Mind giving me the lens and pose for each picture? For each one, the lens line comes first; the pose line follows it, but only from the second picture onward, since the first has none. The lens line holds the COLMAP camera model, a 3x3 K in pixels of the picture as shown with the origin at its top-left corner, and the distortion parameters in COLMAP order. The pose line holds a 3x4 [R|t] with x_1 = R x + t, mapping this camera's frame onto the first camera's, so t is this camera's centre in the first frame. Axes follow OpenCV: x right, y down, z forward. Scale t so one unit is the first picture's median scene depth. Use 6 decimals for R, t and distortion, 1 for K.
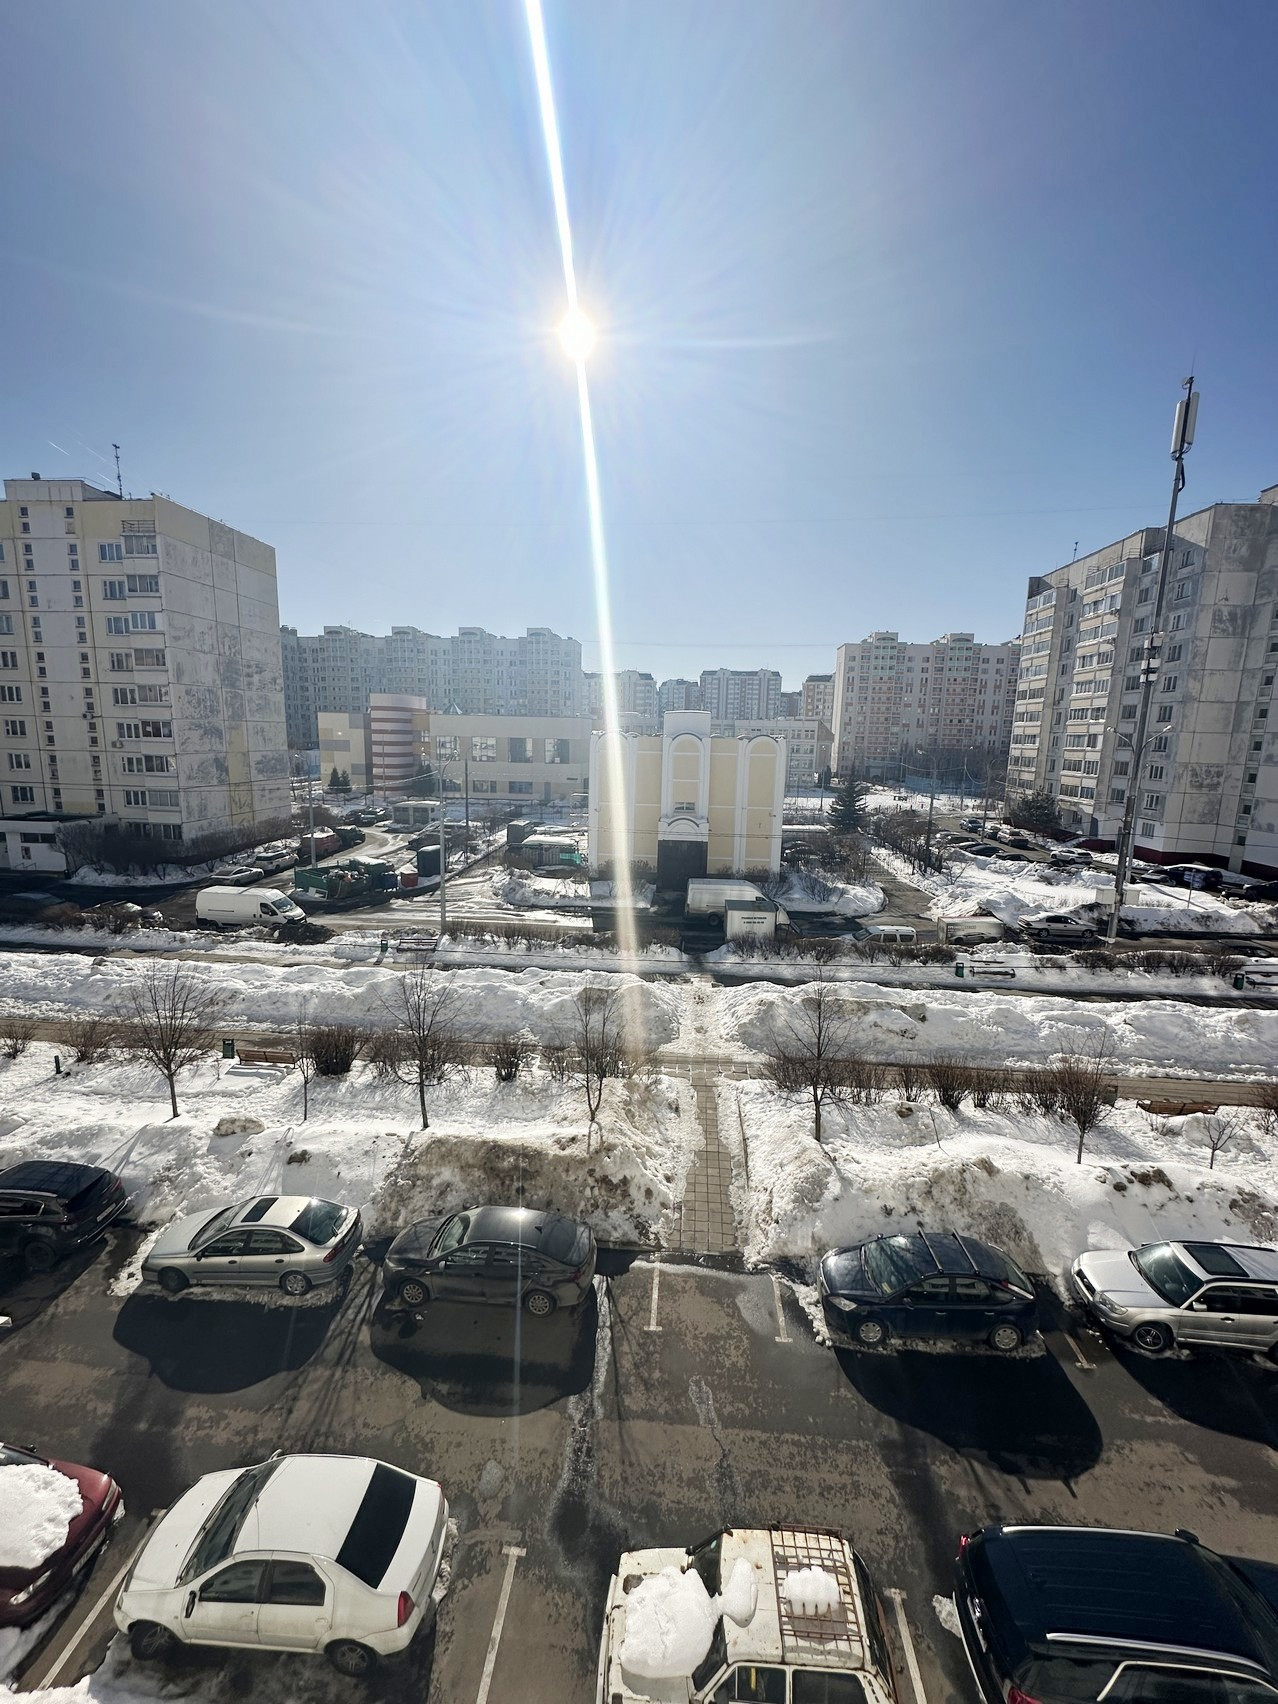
lens RADIAL K [[678.8, 0, 633.8], [0, 678.8, 847.7], [0, 0, 1]] dist [-0.002743, 0.000671]
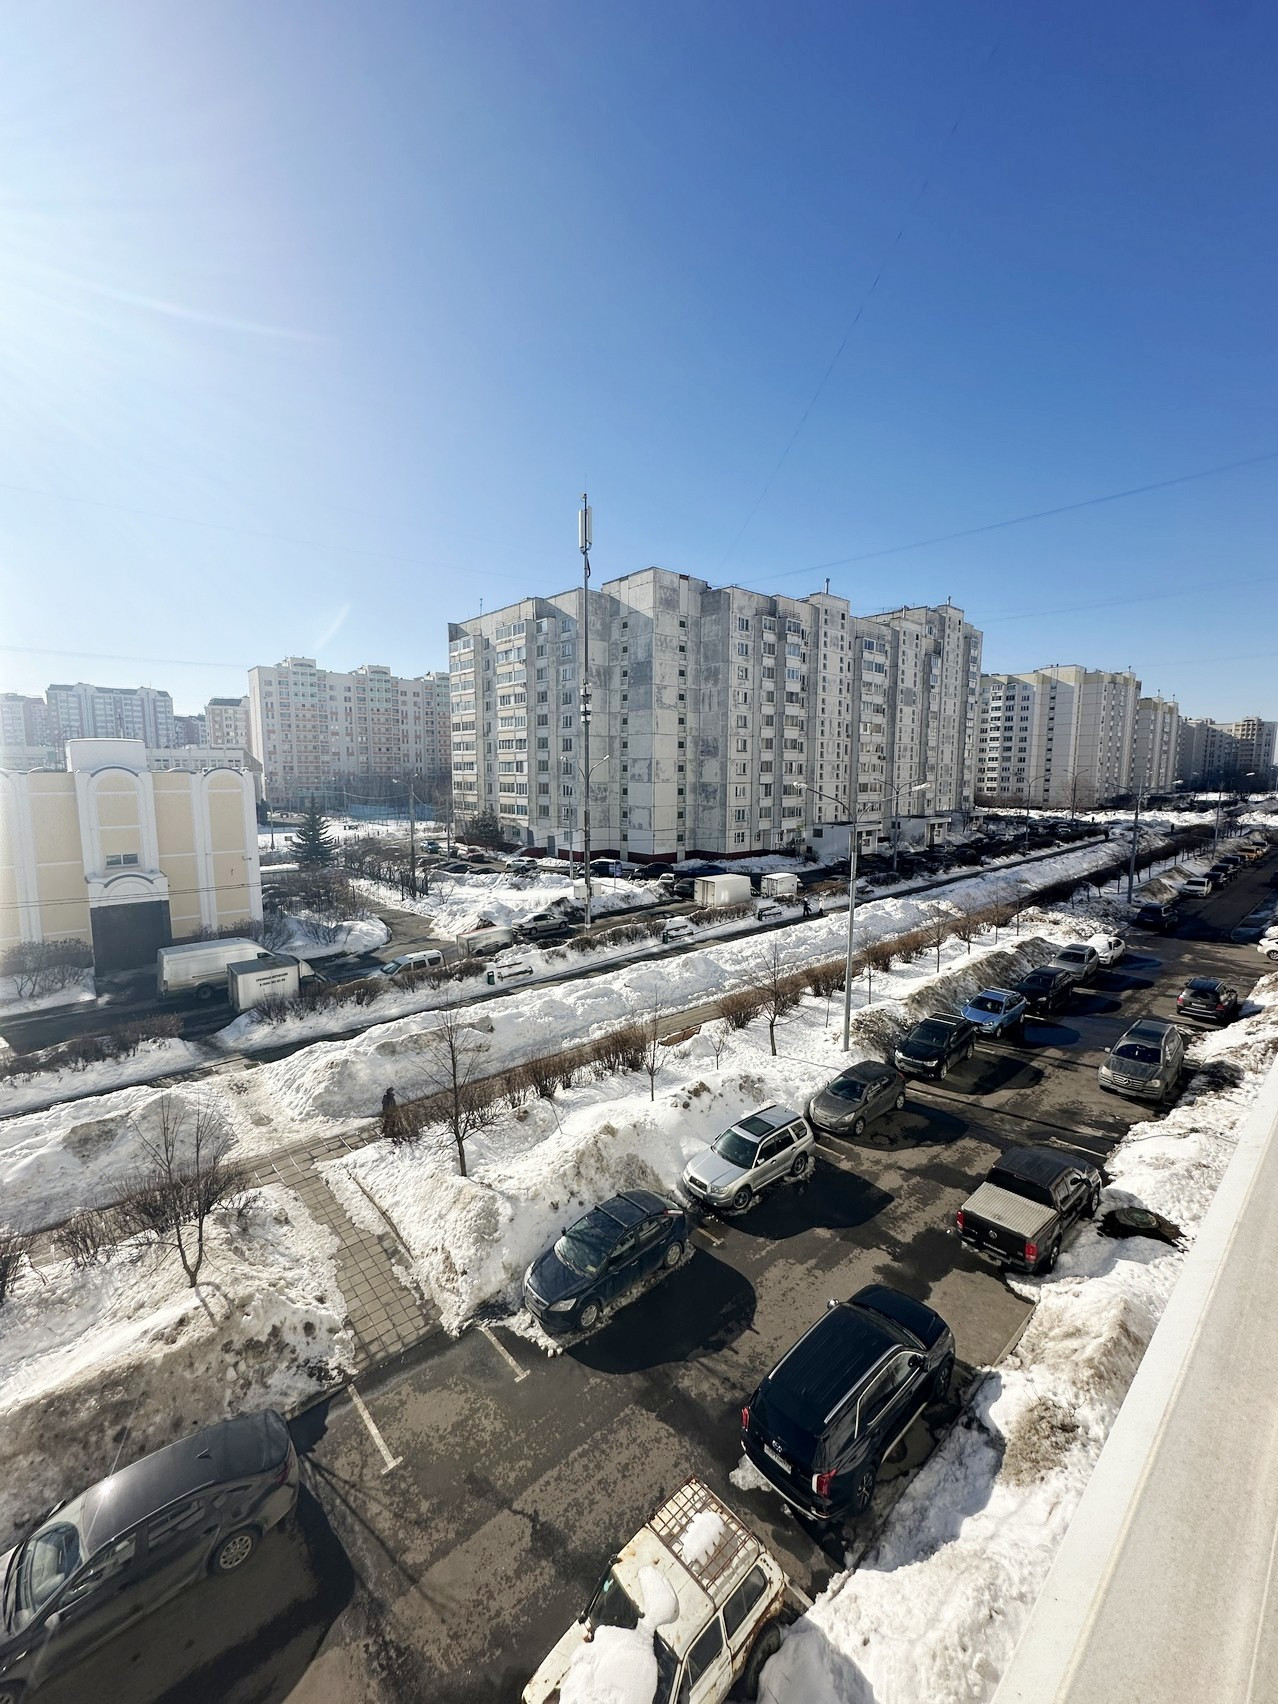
lens RADIAL K [[678.8, 0, 643.6], [0, 678.8, 847.1], [0, 0, 1]] dist [-0.002743, 0.000671]
pose [[0.691636, -0.103061, 0.714856, -0.135575], [0.132325, 0.991095, 0.014859, -0.016103], [-0.710021, 0.084316, 0.699114, 0.054031]]
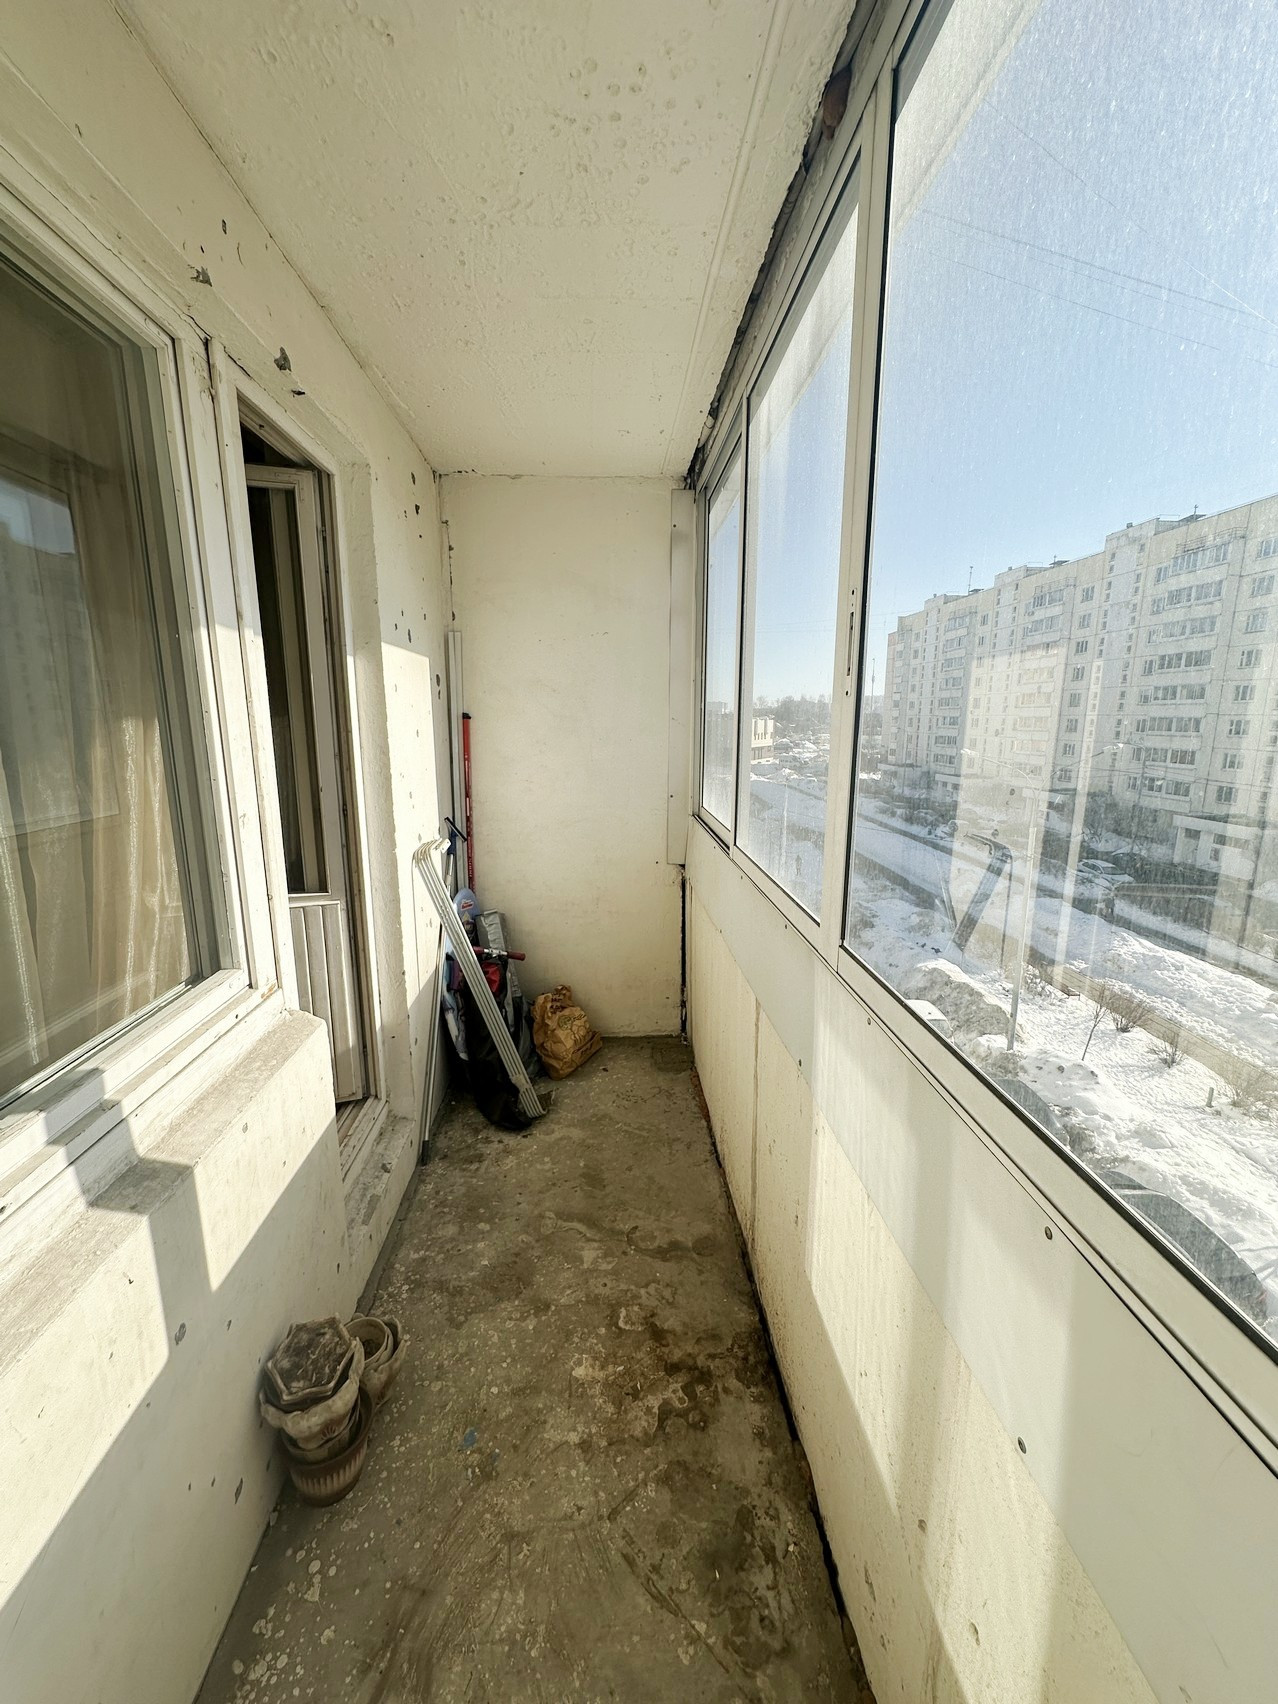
lens RADIAL K [[678.8, 0, 644.0], [0, 678.8, 855.1], [0, 0, 1]] dist [-0.002743, 0.000671]
pose [[0.141209, 0.176293, -0.974156, -0.093046], [-0.161135, 0.974987, 0.153086, -0.015837], [0.976778, 0.135353, 0.166084, 0.036065]]
